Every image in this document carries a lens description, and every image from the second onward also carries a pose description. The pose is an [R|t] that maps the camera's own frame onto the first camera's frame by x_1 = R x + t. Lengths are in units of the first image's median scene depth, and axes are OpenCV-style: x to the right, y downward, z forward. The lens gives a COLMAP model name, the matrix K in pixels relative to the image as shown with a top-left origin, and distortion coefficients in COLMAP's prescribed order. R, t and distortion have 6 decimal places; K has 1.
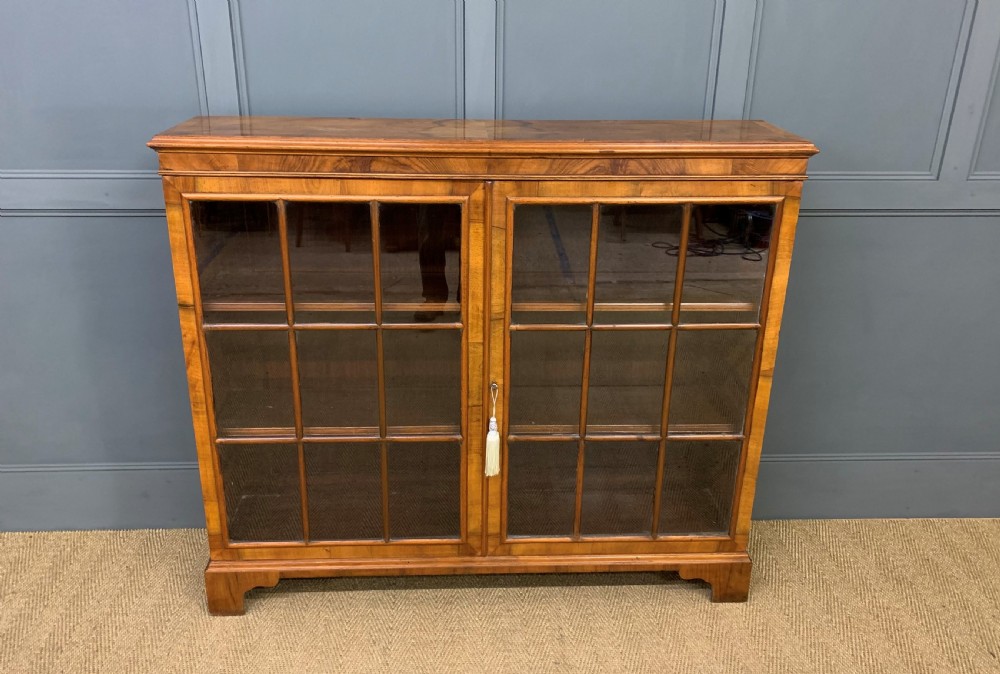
lens RADIAL K [[798.3, 0, 500.0], [0, 798.3, 337.0], [0, 0, 1]] dist [0.050348, -0.001297]
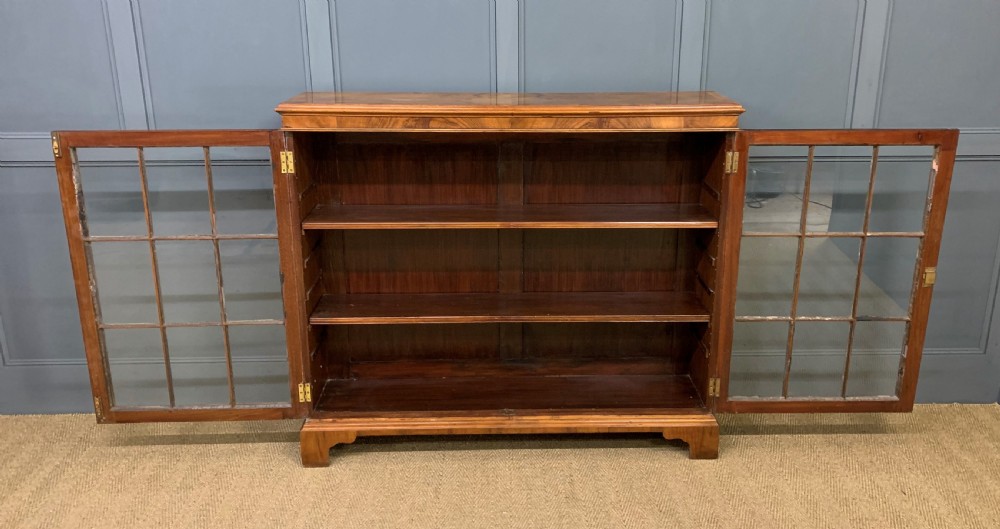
lens RADIAL K [[789.2, 0, 529.8], [0, 789.2, 246.3], [0, 0, 1]] dist [0.088701, -0.002354]
pose [[0.999798, -0.007230, -0.018759, 0.039961], [0.005523, 0.995971, -0.089504, 0.122217], [0.019331, 0.089383, 0.995810, -0.356226]]
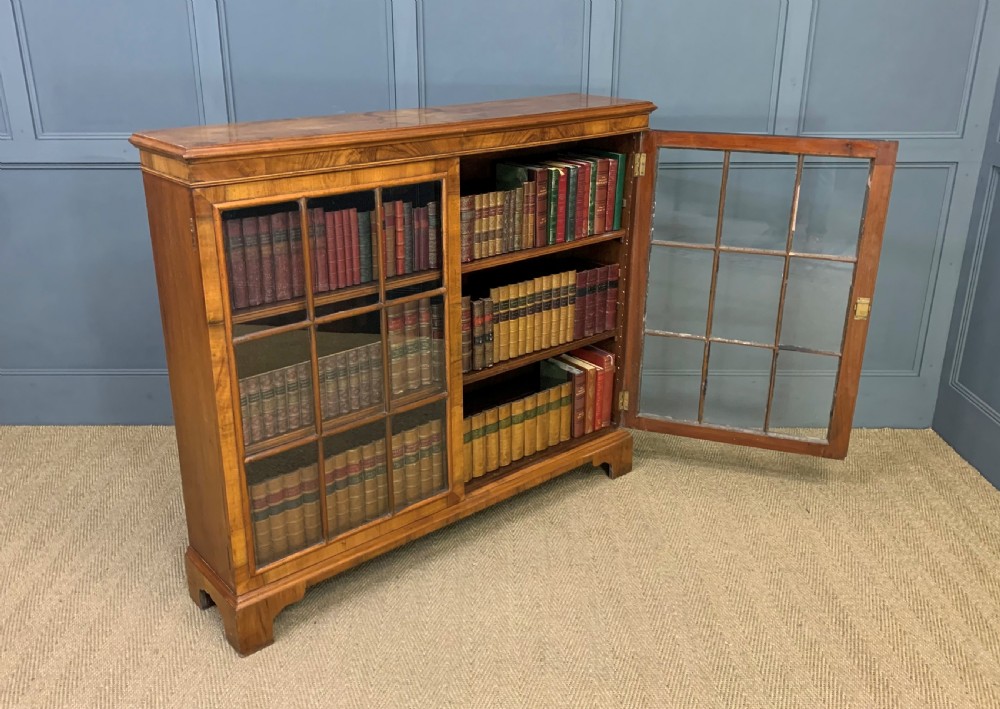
lens RADIAL K [[869.0, 0, 471.2], [0, 869.0, 332.1], [0, 0, 1]] dist [0.076280, -0.107762]
pose [[0.804314, -0.222006, 0.551173, -0.707254], [0.237358, 0.970403, 0.044495, -0.002377], [-0.544738, 0.095037, 0.833204, -0.029248]]
